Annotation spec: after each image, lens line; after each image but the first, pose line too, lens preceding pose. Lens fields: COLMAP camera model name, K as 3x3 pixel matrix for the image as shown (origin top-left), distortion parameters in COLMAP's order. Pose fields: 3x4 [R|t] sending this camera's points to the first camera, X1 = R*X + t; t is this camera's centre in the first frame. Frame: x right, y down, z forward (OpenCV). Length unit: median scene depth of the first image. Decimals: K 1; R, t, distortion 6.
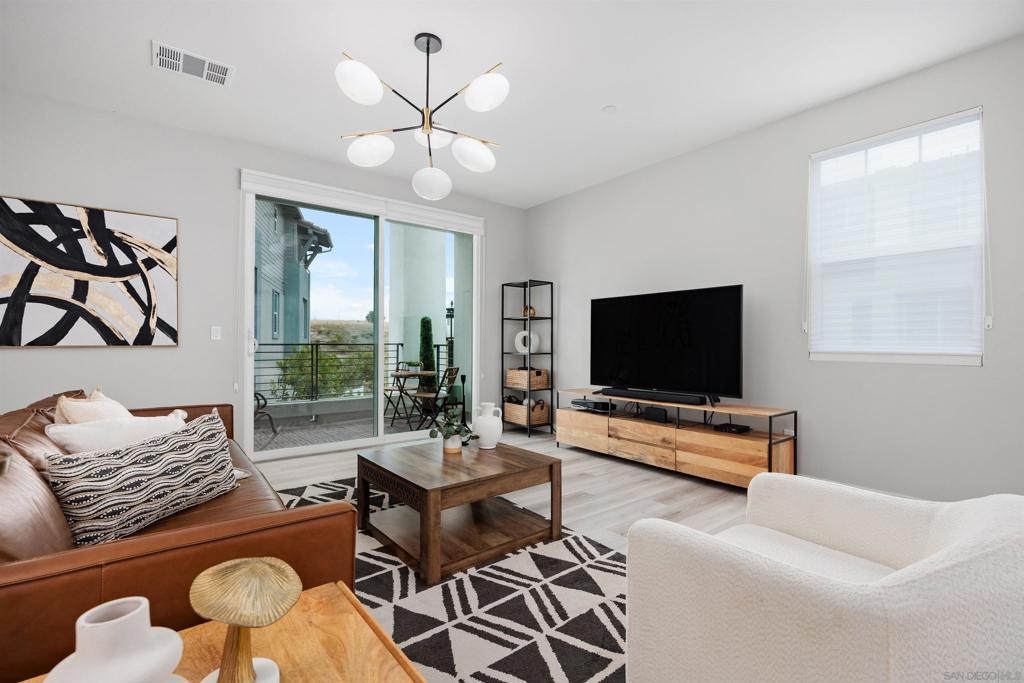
lens RADIAL K [[449.8, 0, 509.8], [0, 449.8, 341.6], [0, 0, 1]] dist [0.000226, -0.000037]
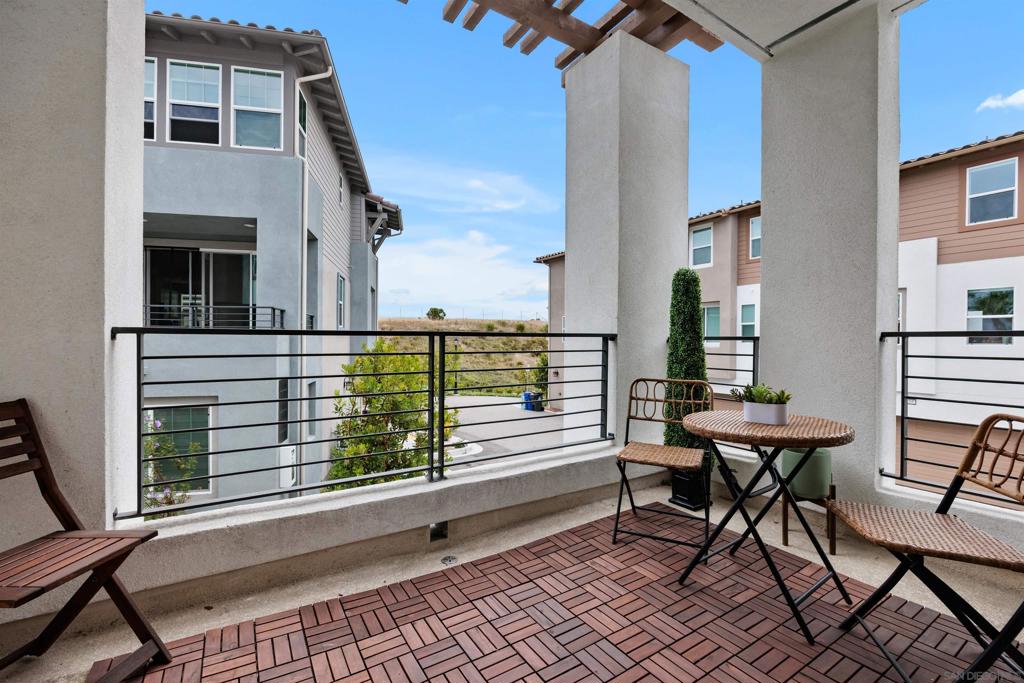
lens RADIAL K [[449.8, 0, 515.3], [0, 449.8, 342.7], [0, 0, 1]] dist [0.000226, -0.000037]
pose [[0.994007, 0.001283, -0.109312, -0.092285], [-0.000499, 0.999974, 0.007197, 0.002800], [0.109318, -0.007099, 0.993981, 0.176598]]
